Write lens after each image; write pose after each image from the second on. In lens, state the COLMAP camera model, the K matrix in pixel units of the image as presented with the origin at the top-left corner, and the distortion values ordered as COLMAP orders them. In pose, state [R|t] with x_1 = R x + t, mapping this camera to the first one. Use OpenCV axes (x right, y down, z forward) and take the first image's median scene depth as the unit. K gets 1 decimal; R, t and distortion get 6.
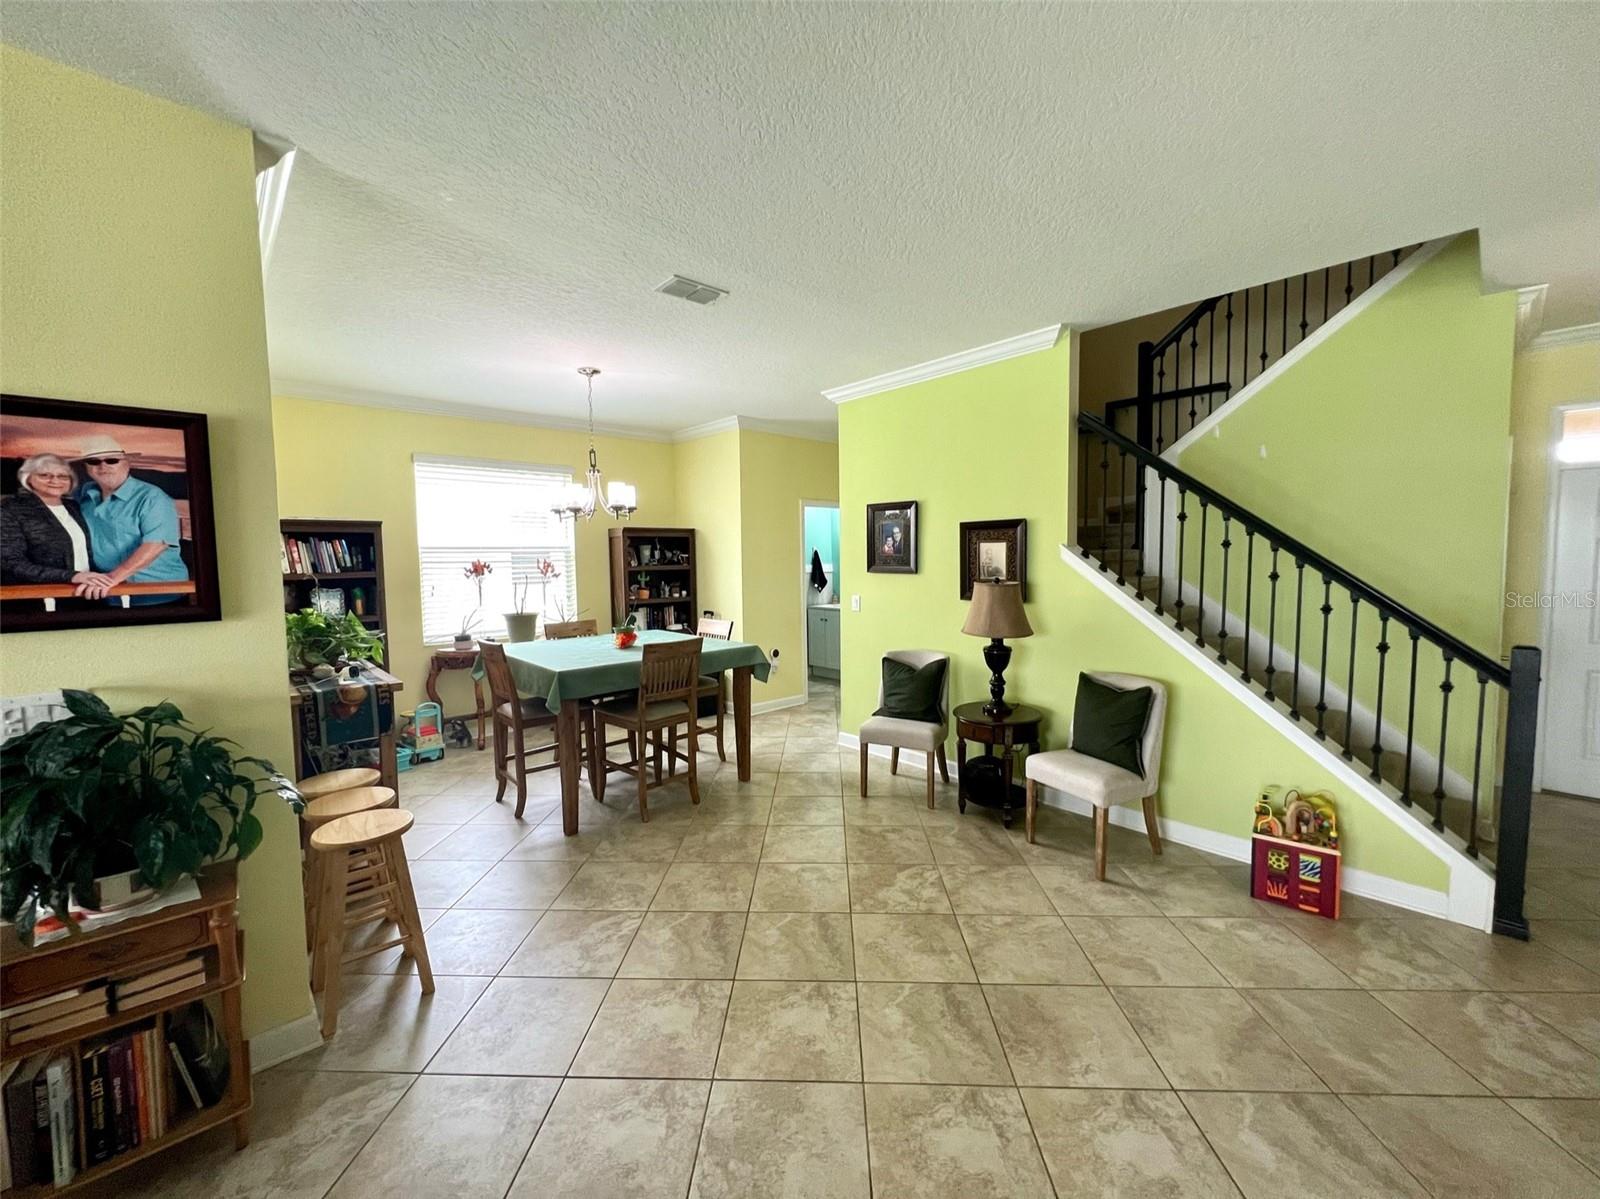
lens RADIAL K [[636.1, 0, 803.0], [0, 636.1, 597.5], [0, 0, 1]] dist [-0.000472, -0.000090]
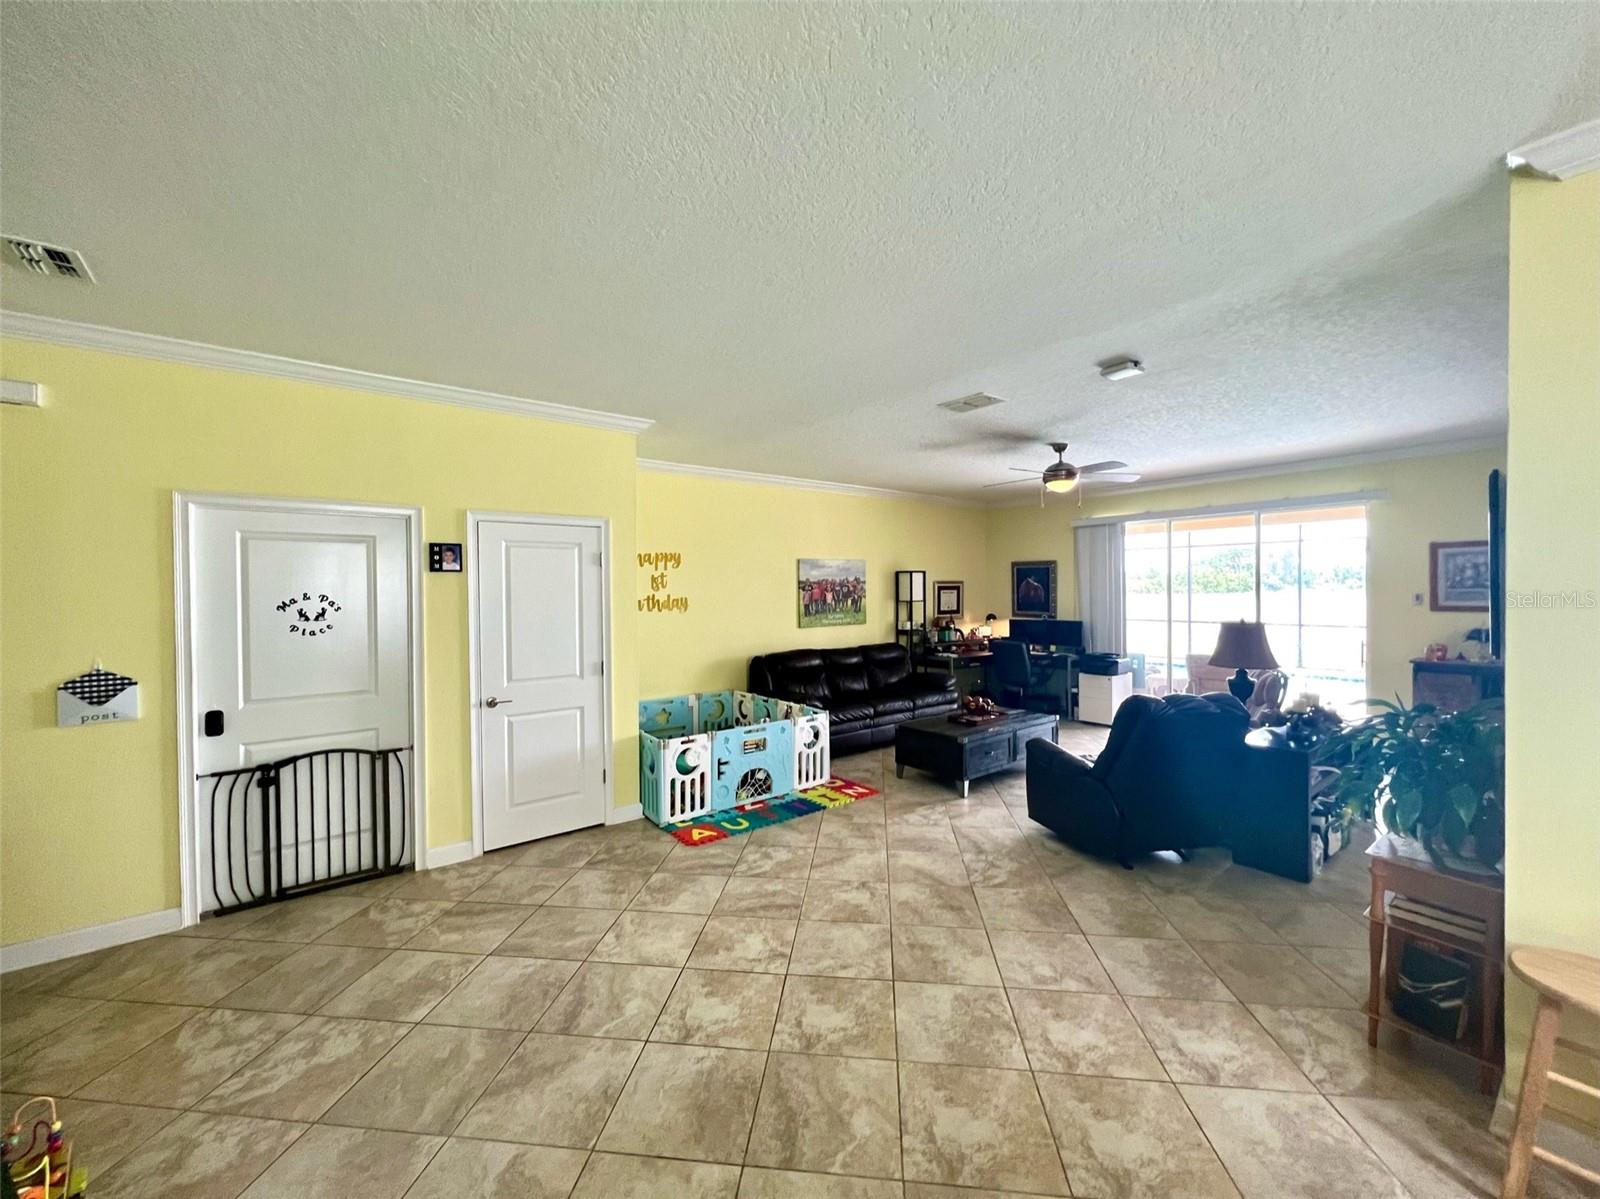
lens RADIAL K [[636.1, 0, 797.5], [0, 636.1, 596.1], [0, 0, 1]] dist [-0.000472, -0.000090]
pose [[-0.996325, 0.021456, 0.082921, 0.140990], [0.027342, 0.997137, 0.070505, -0.153299], [-0.081171, 0.072513, -0.994059, 1.835997]]
